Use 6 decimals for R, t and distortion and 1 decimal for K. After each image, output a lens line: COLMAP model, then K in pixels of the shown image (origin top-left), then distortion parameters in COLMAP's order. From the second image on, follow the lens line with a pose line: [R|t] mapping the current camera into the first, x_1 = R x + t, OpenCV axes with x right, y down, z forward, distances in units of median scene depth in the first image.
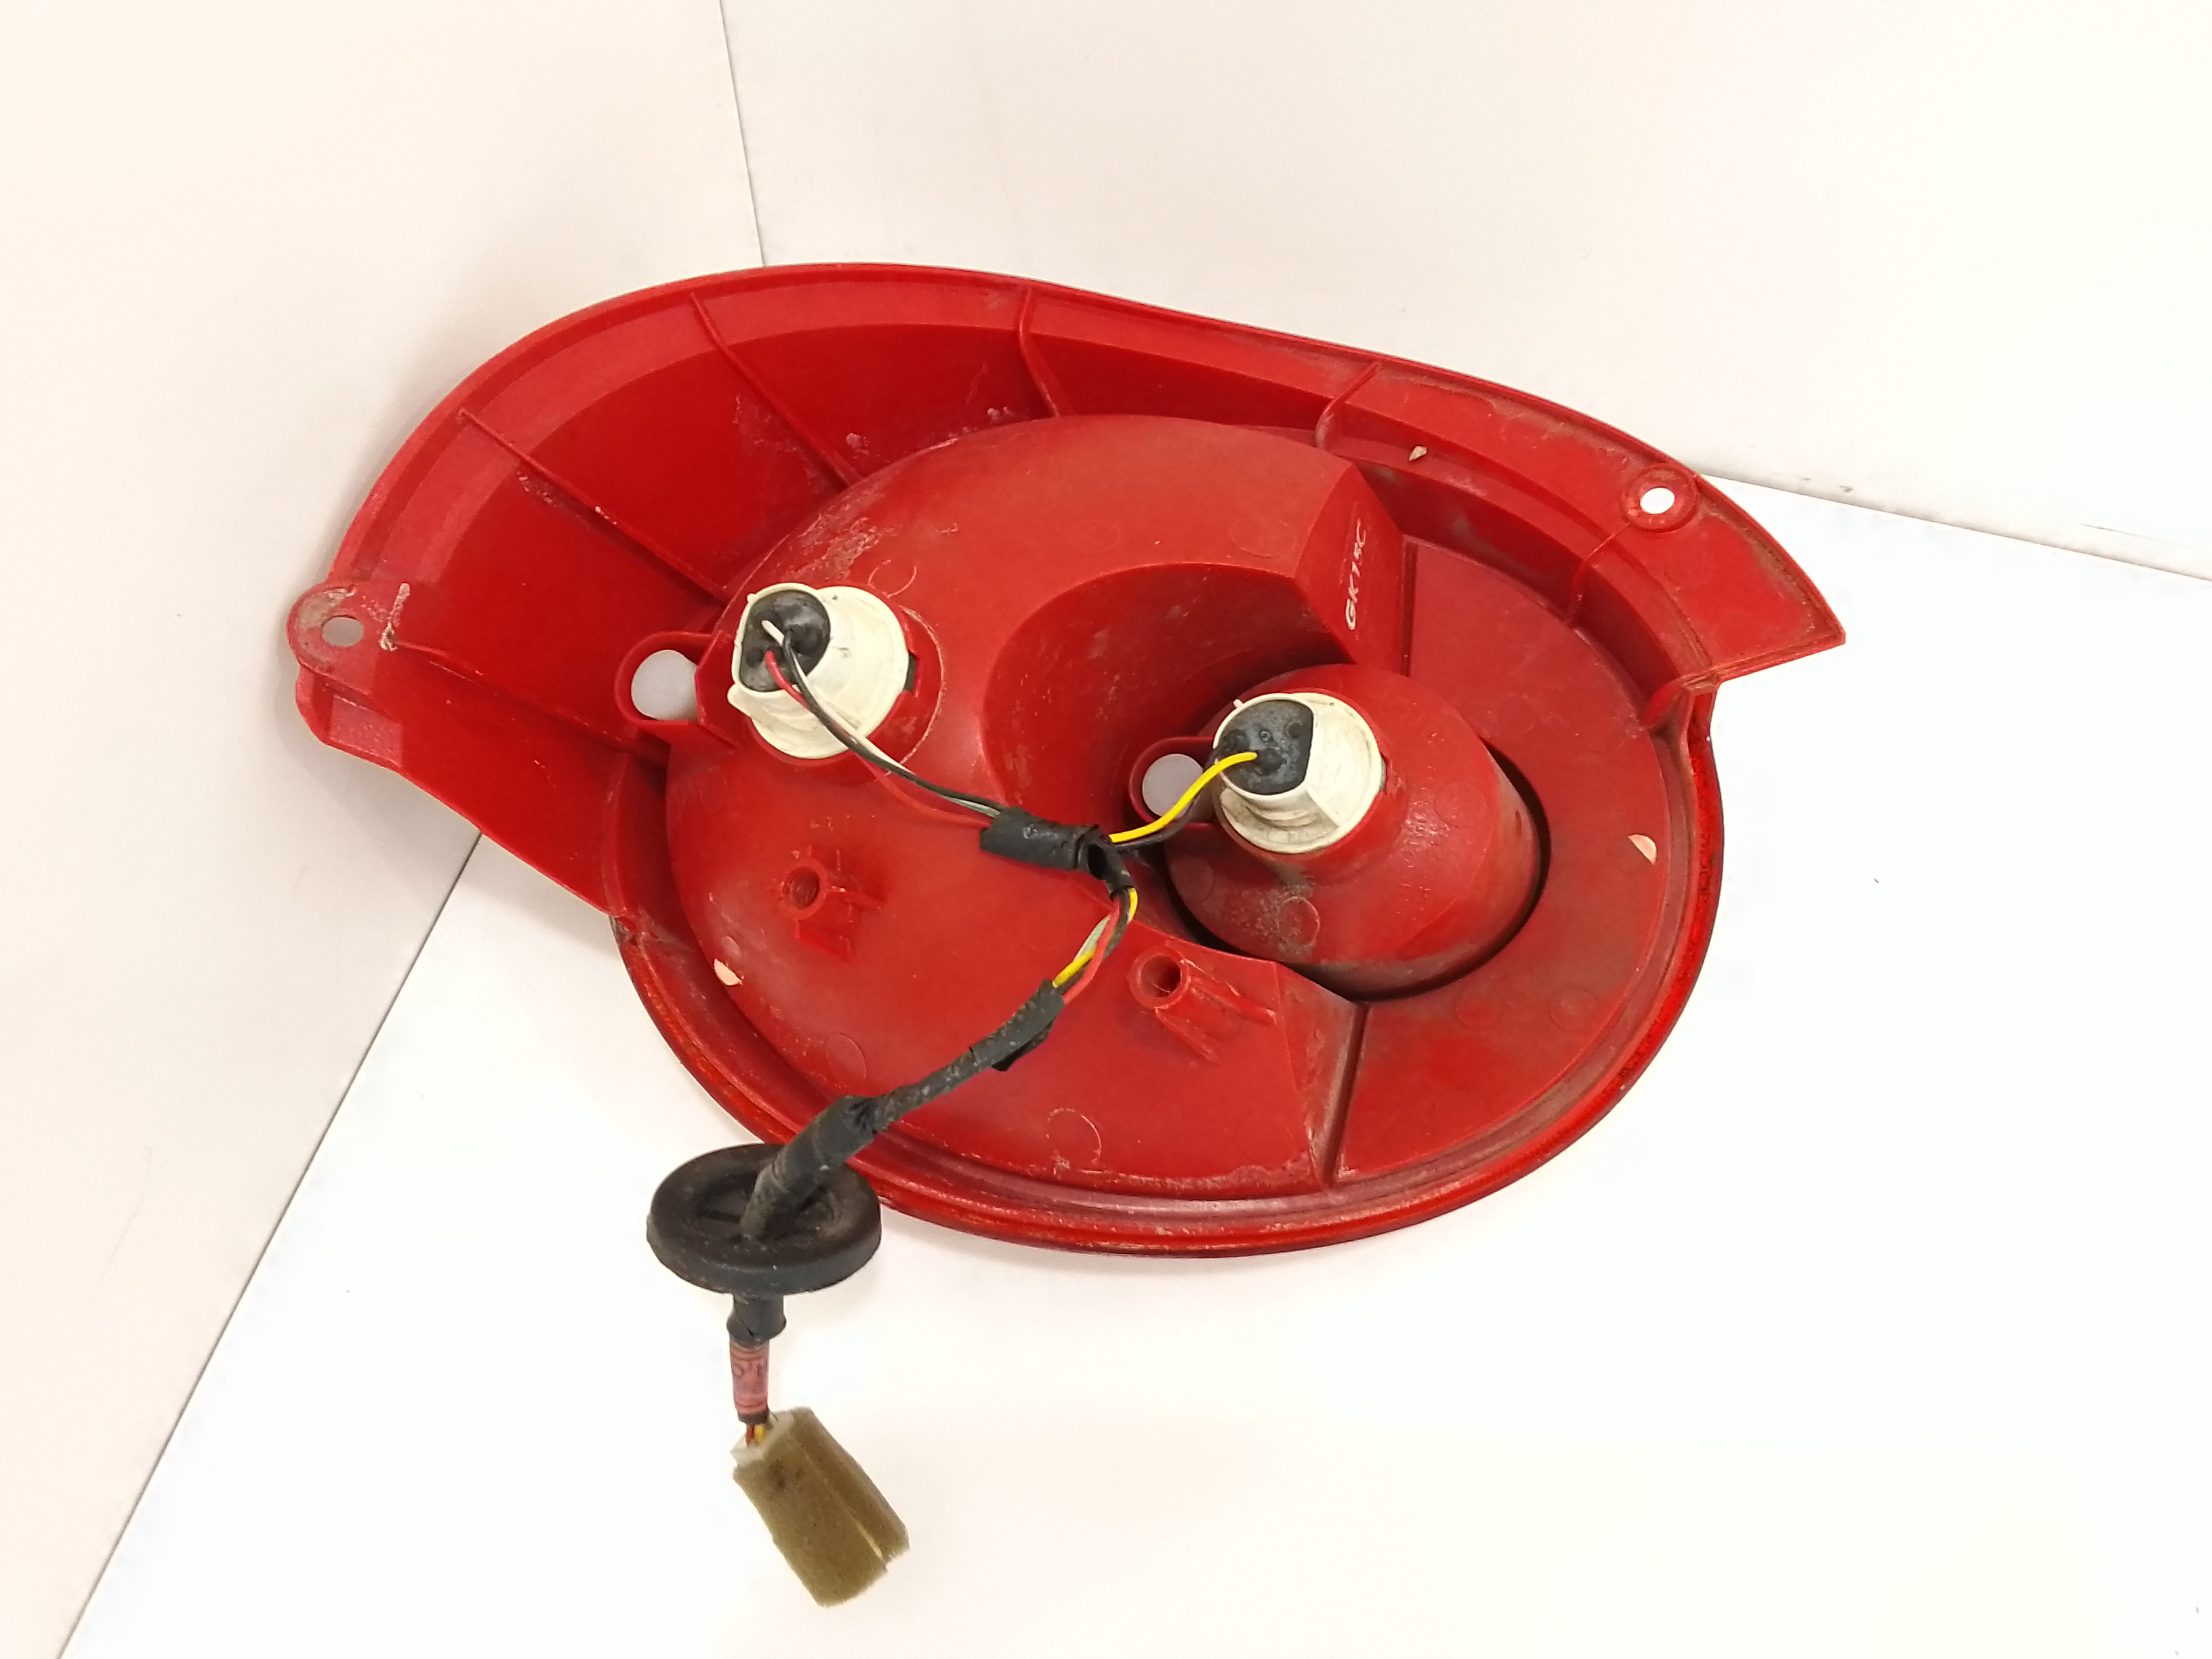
lens RADIAL K [[1730.1, 0, 1106.0], [0, 1730.1, 829.5], [0, 0, 1]] dist [0.106980, -0.164768]
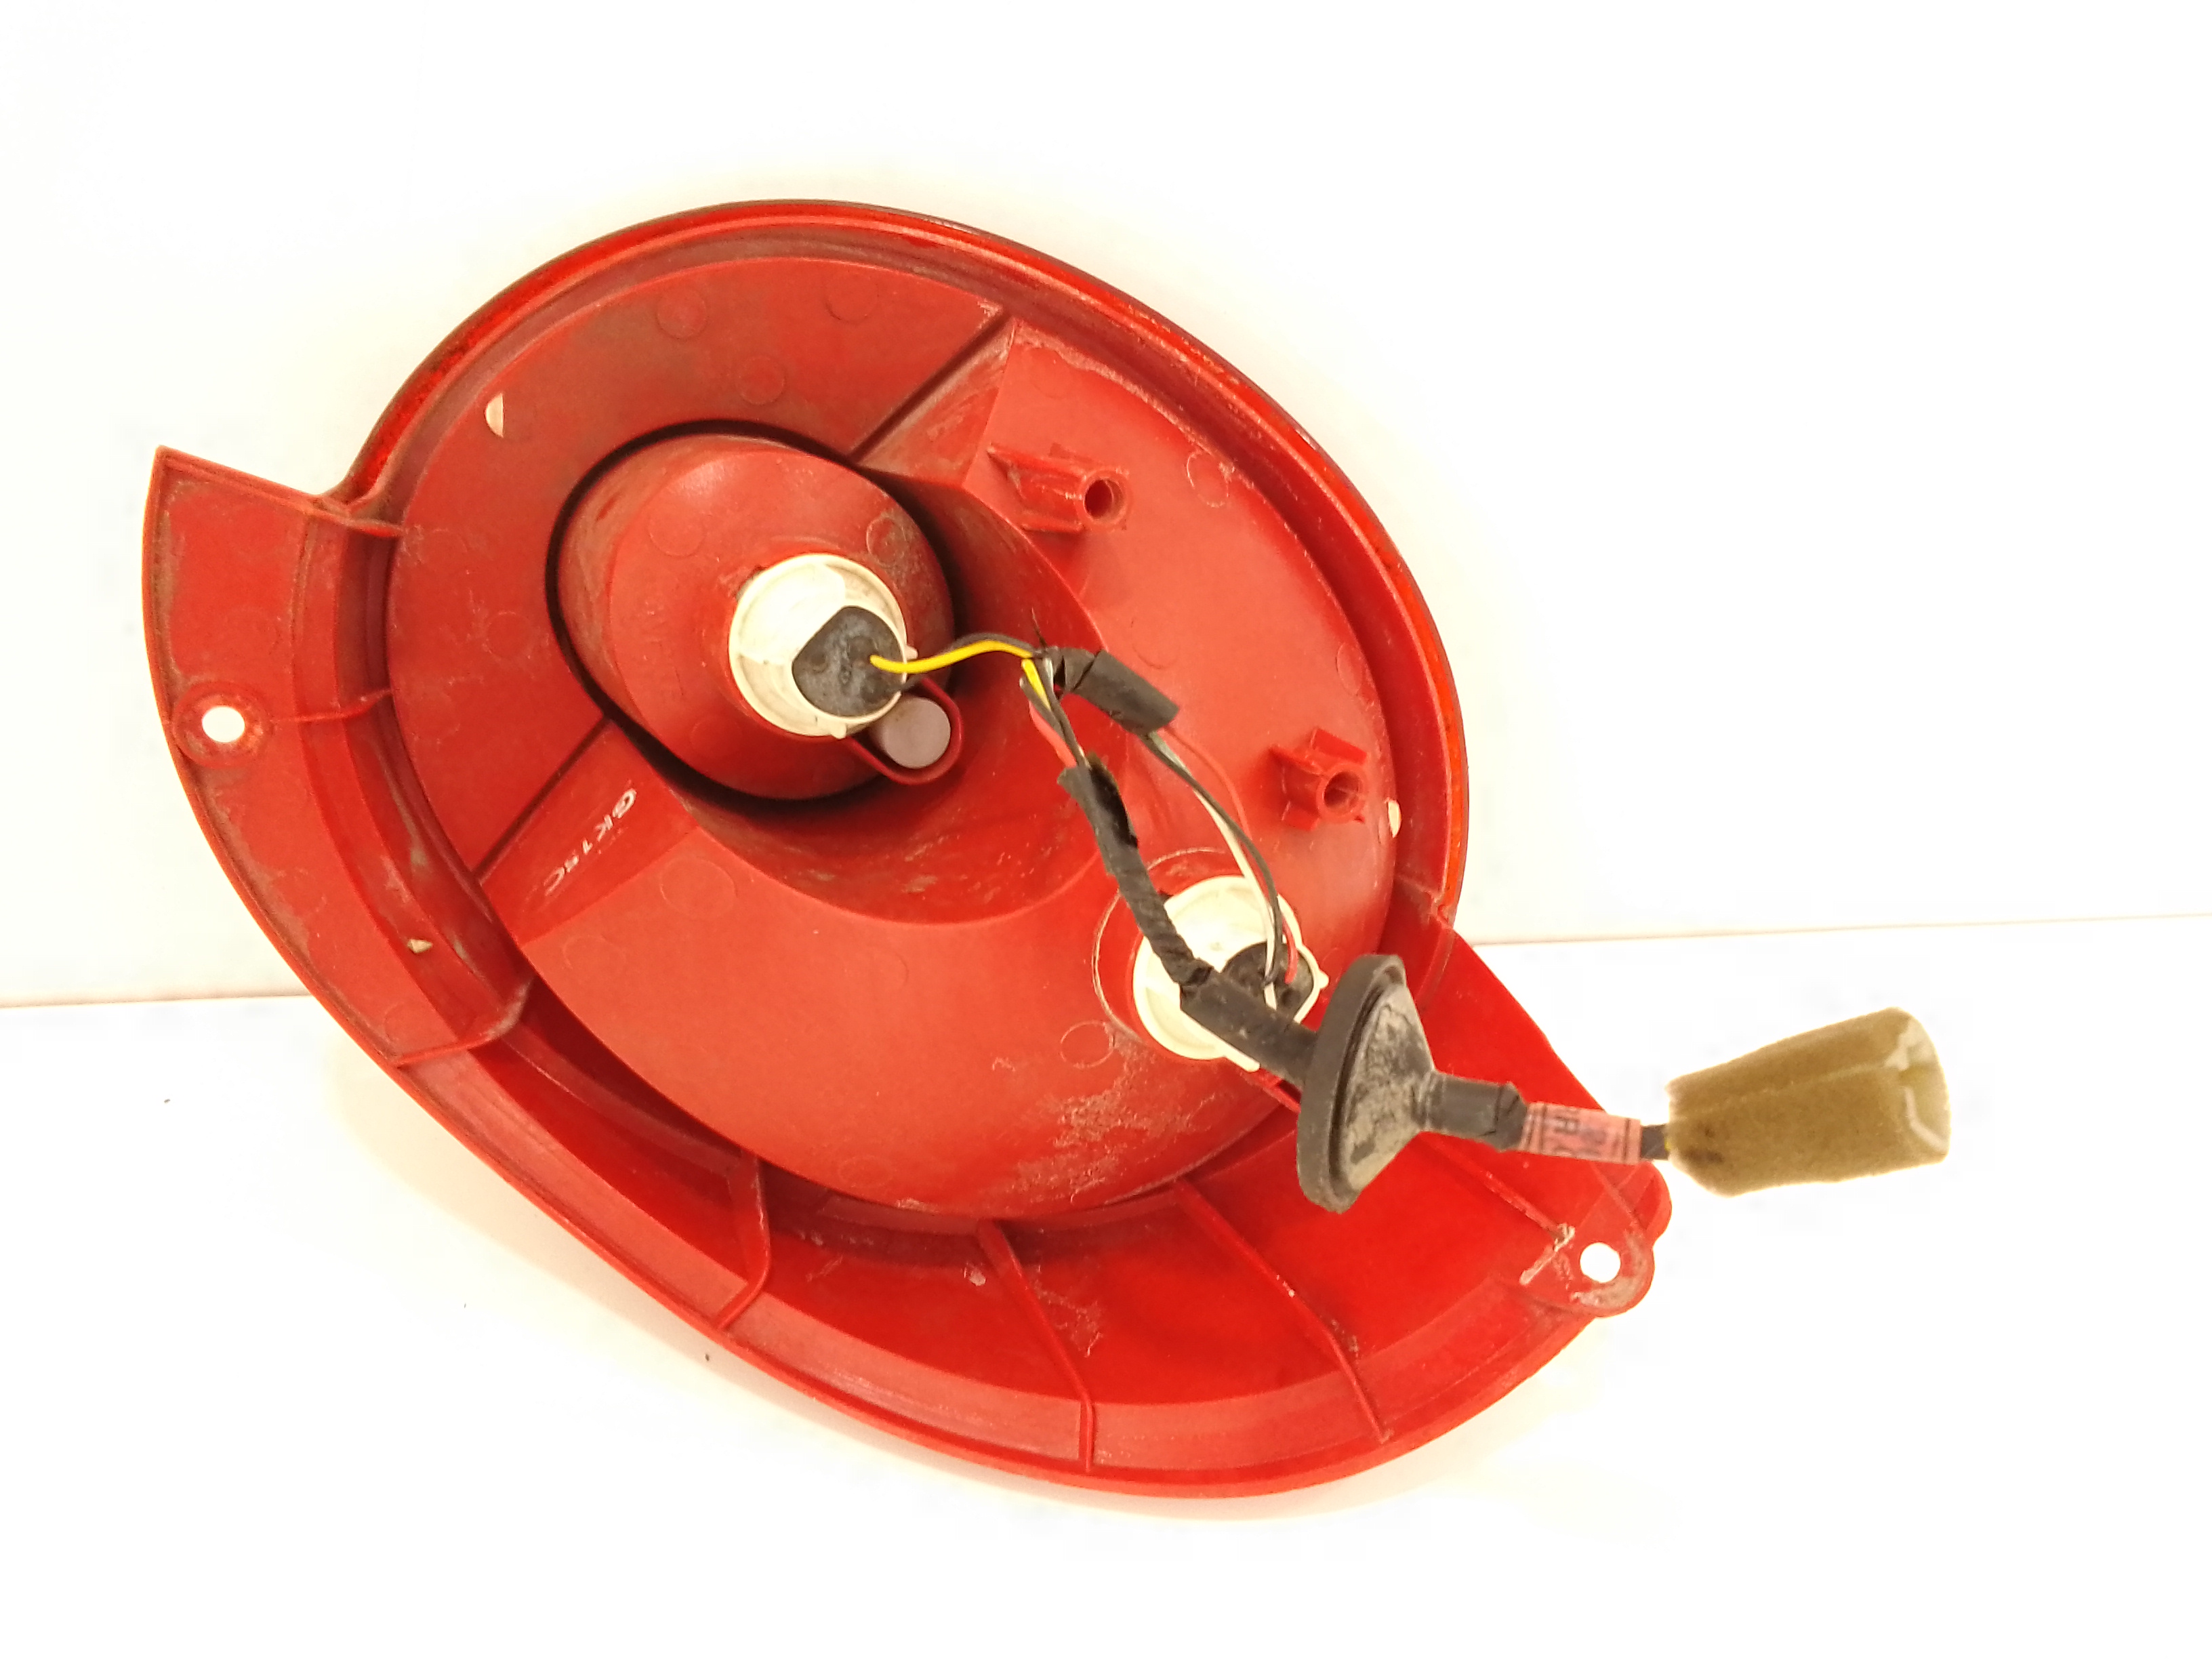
lens RADIAL K [[1730.1, 0, 1106.0], [0, 1730.1, 829.5], [0, 0, 1]] dist [0.106980, -0.164768]
pose [[-0.828744, -0.543287, -0.134247, 0.051727], [0.480634, -0.813859, 0.326536, -0.325550], [-0.286661, 0.206091, 0.935603, 0.098761]]
